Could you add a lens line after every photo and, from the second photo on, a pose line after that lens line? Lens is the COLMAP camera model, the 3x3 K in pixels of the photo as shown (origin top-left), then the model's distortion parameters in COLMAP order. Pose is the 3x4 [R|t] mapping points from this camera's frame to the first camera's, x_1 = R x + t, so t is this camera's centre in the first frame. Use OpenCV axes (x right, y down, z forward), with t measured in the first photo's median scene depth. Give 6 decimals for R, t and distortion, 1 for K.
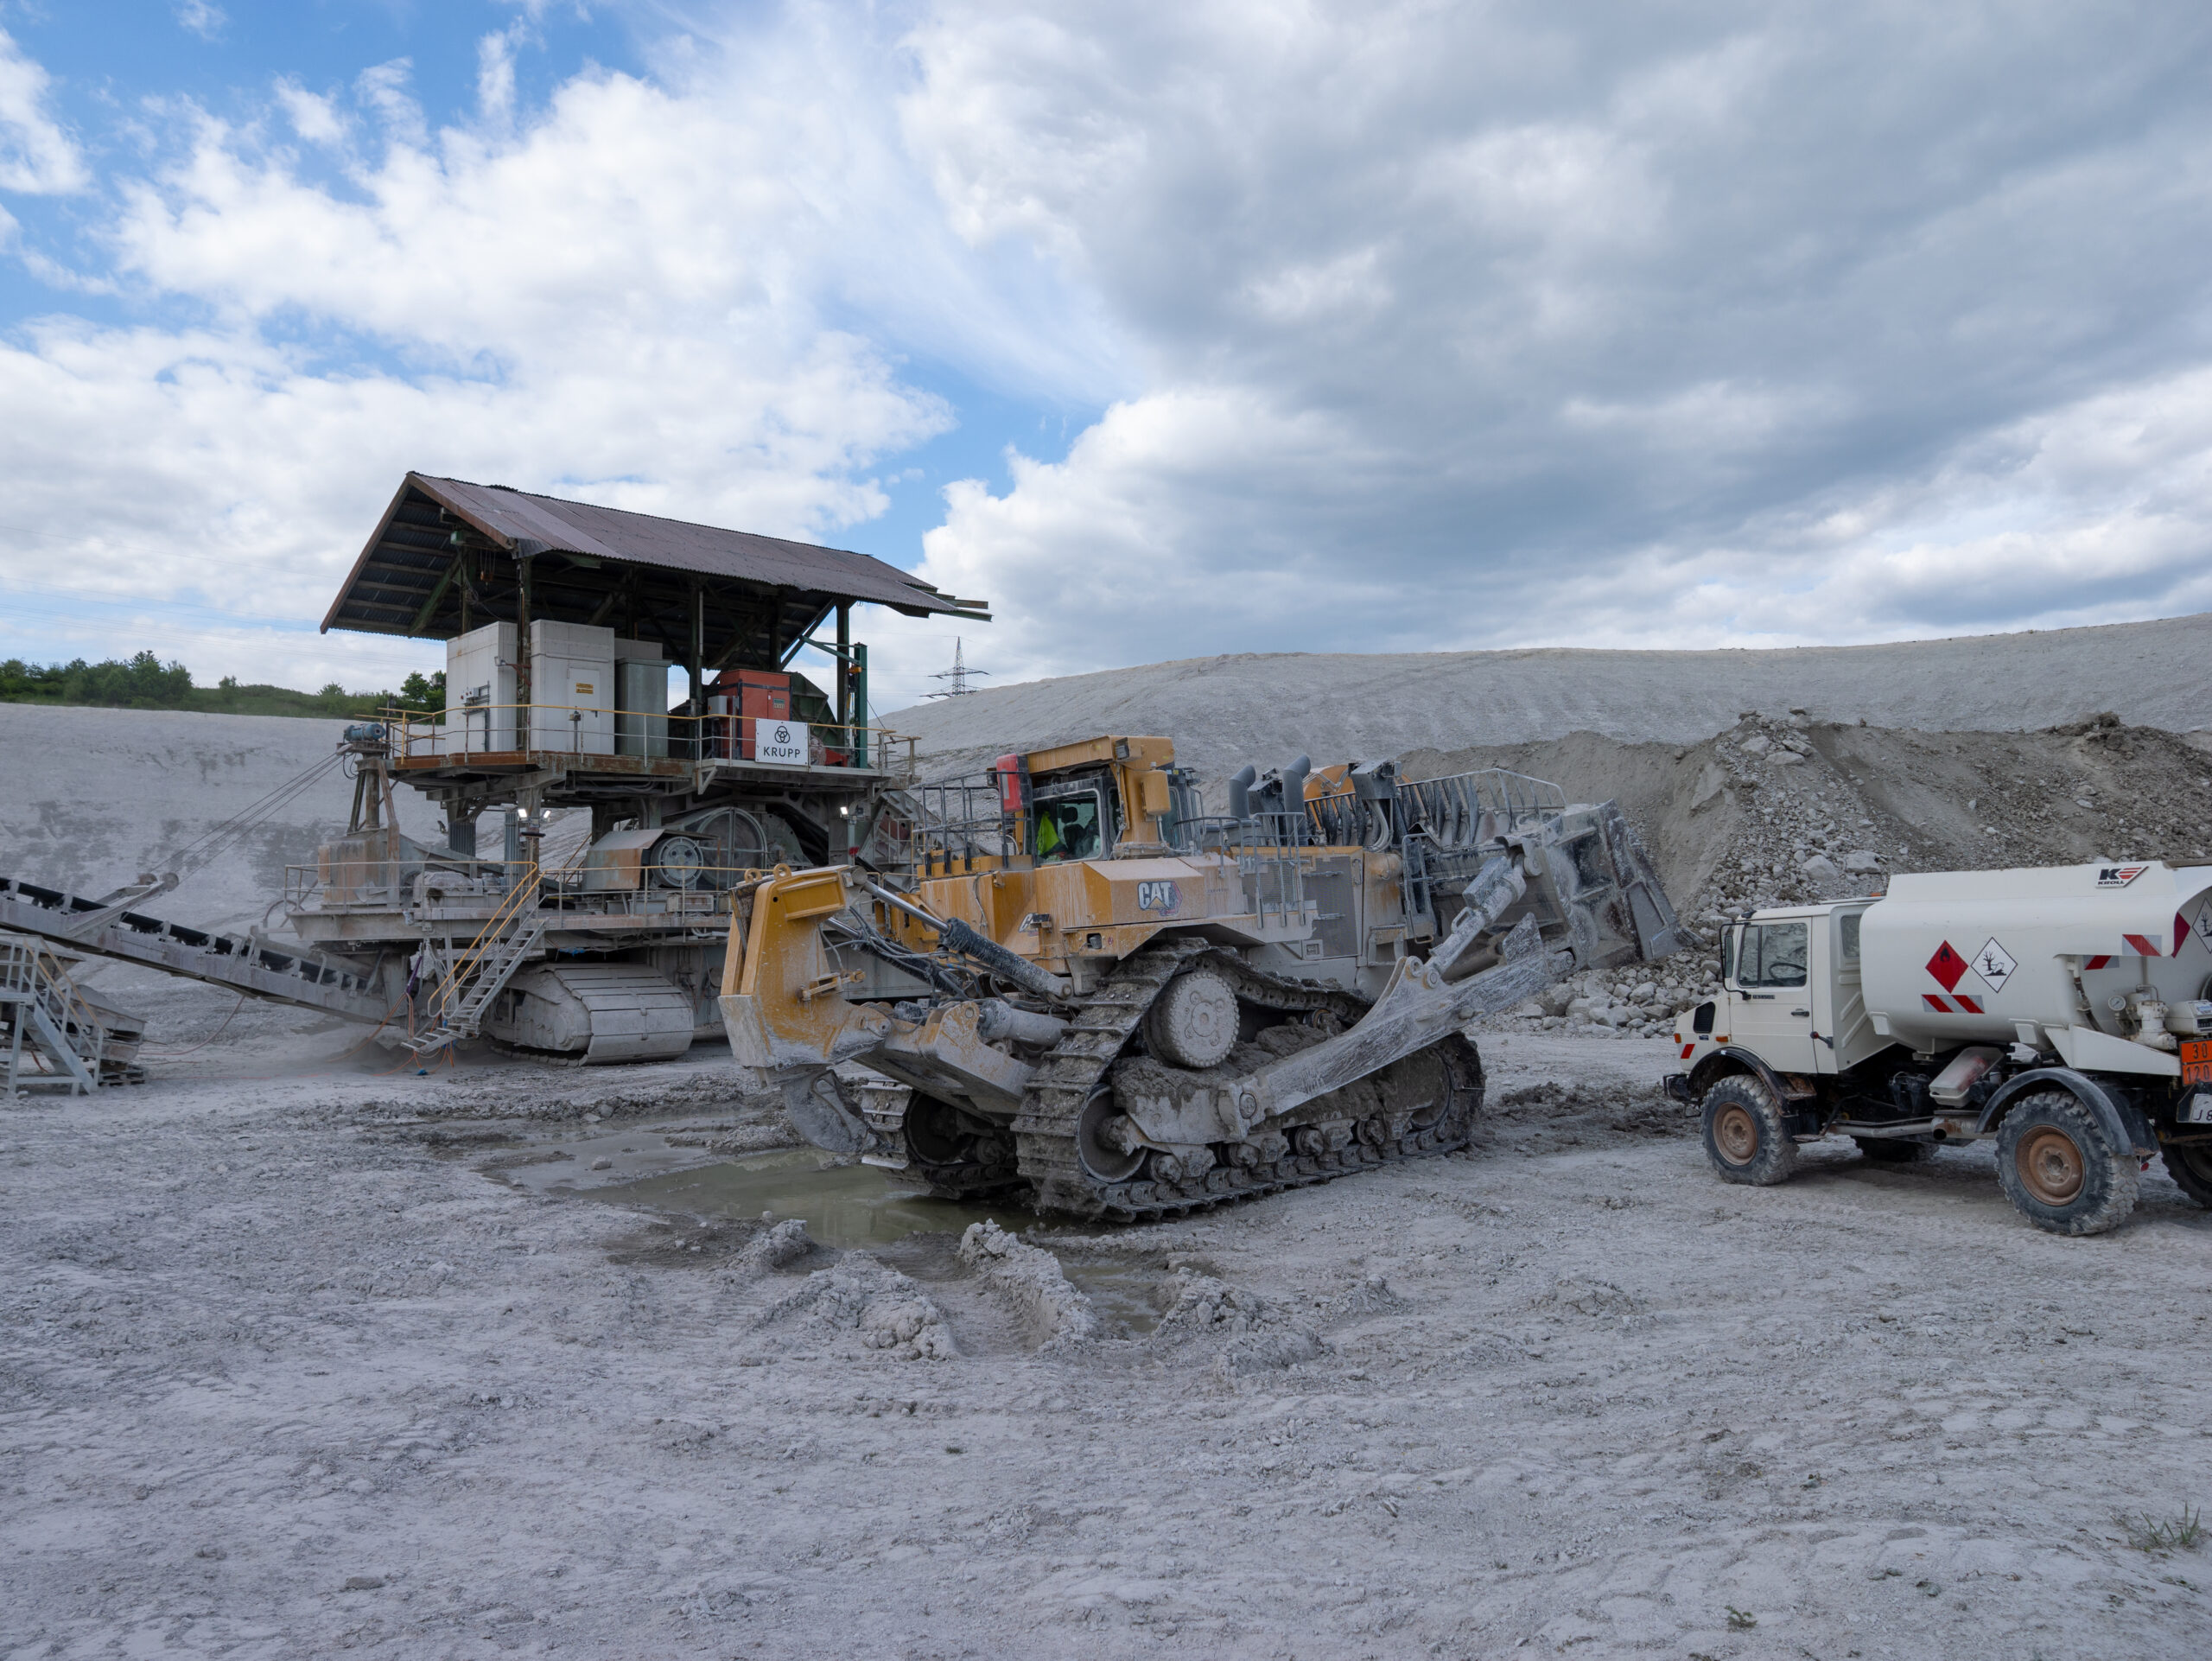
lens RADIAL K [[1627.9, 0, 1106.0], [0, 1627.9, 830.5], [0, 0, 1]] dist [-0.036296, 0.001310]
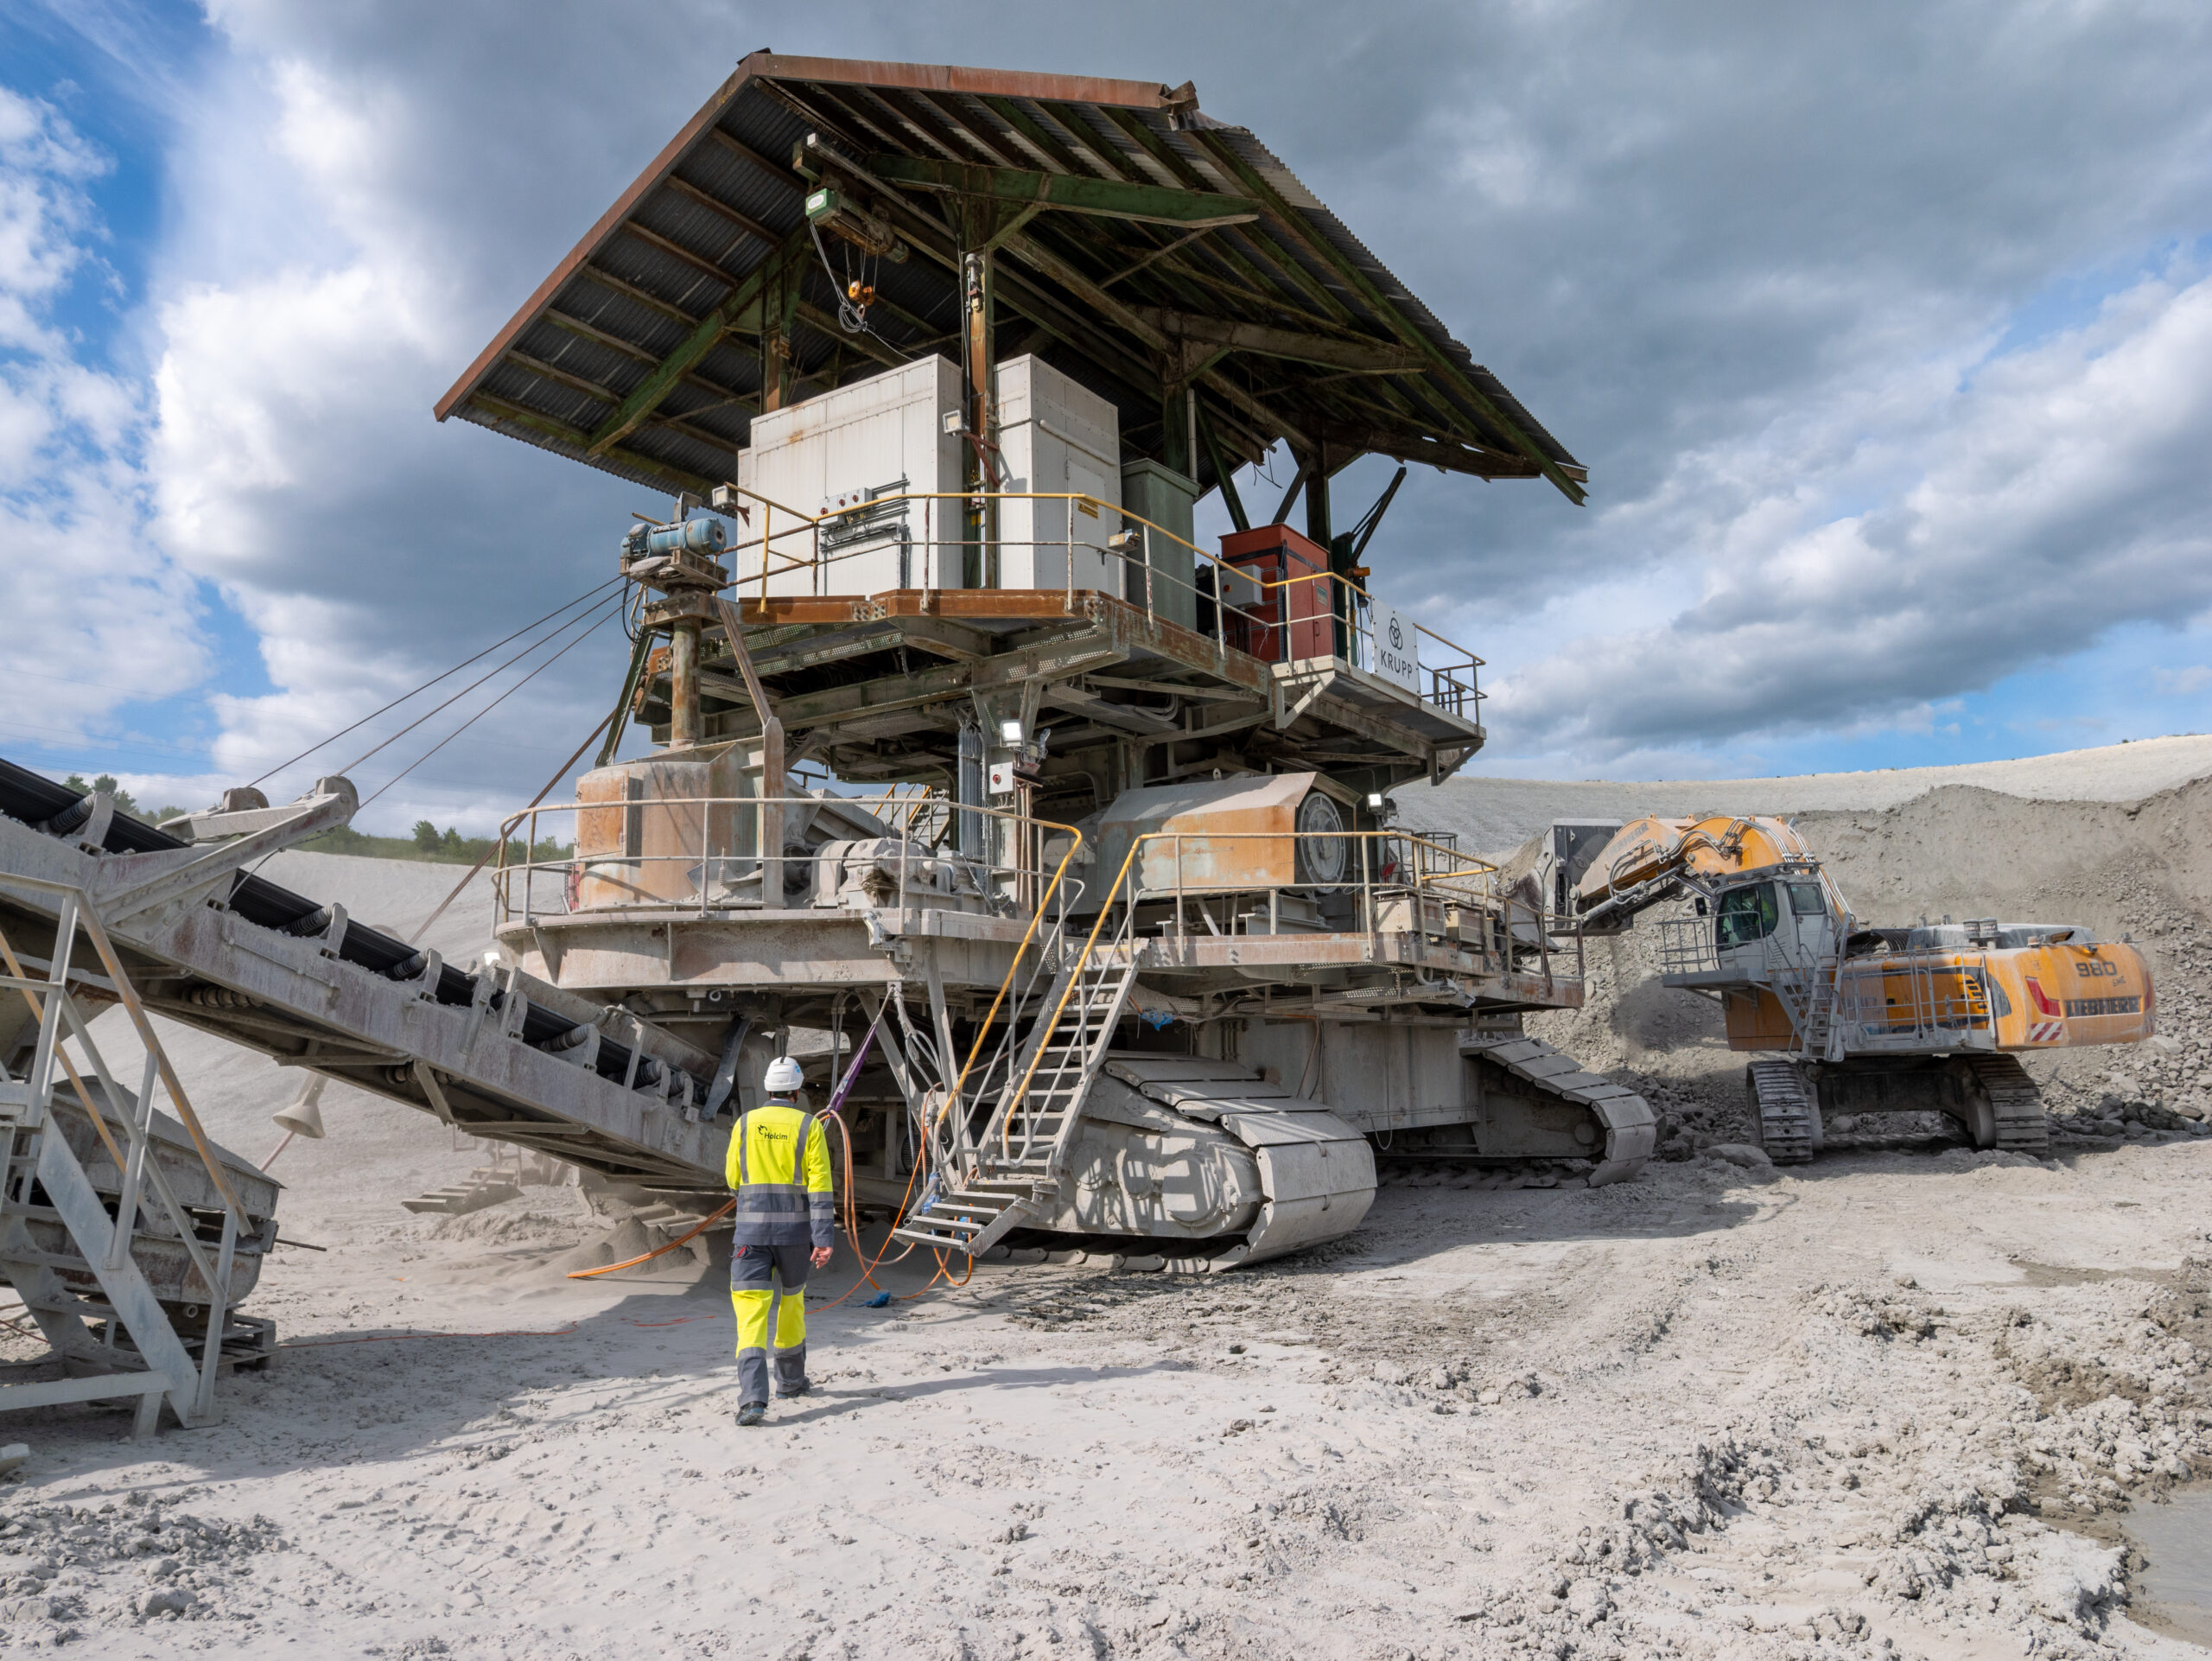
lens RADIAL K [[1627.9, 0, 1106.0], [0, 1627.9, 830.5], [0, 0, 1]] dist [-0.036296, 0.001310]
pose [[0.981168, 0.026304, 0.191358, -0.447378], [-0.007584, 0.995166, -0.097913, 0.068349], [-0.193009, 0.094618, 0.976624, 0.562451]]
